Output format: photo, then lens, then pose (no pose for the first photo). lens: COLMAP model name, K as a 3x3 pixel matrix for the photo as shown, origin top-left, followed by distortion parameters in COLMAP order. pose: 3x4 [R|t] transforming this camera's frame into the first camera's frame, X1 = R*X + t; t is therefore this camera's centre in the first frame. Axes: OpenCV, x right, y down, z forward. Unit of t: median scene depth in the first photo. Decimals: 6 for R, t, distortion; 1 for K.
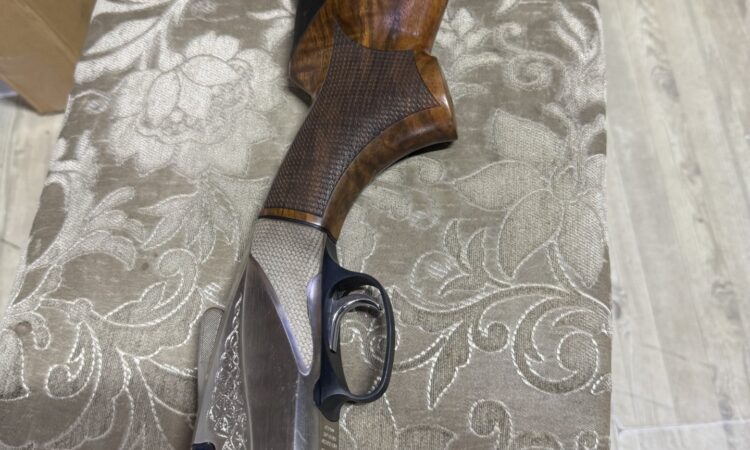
lens RADIAL K [[764.6, 0, 453.7], [0, 764.6, 224.9], [0, 0, 1]] dist [0.272727, -0.548894]
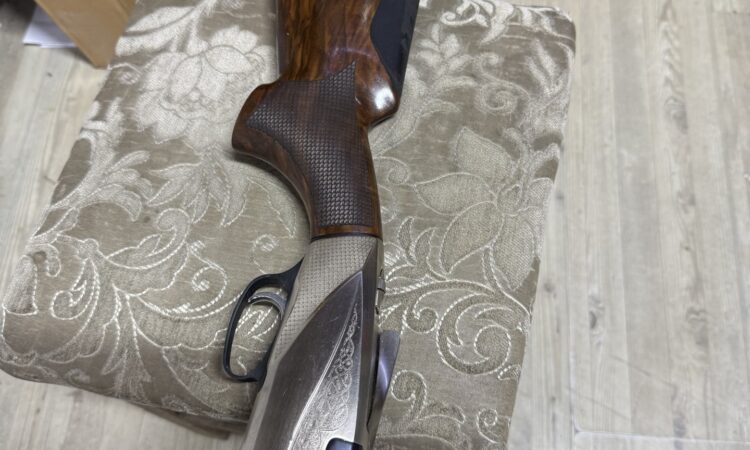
lens RADIAL K [[764.6, 0, 453.7], [0, 764.6, 224.9], [0, 0, 1]] dist [0.272727, -0.548894]
pose [[0.989089, 0.138508, -0.050188, 0.114155], [-0.137999, 0.990341, 0.013482, -0.017606], [0.051571, -0.006409, 0.998649, -0.145442]]
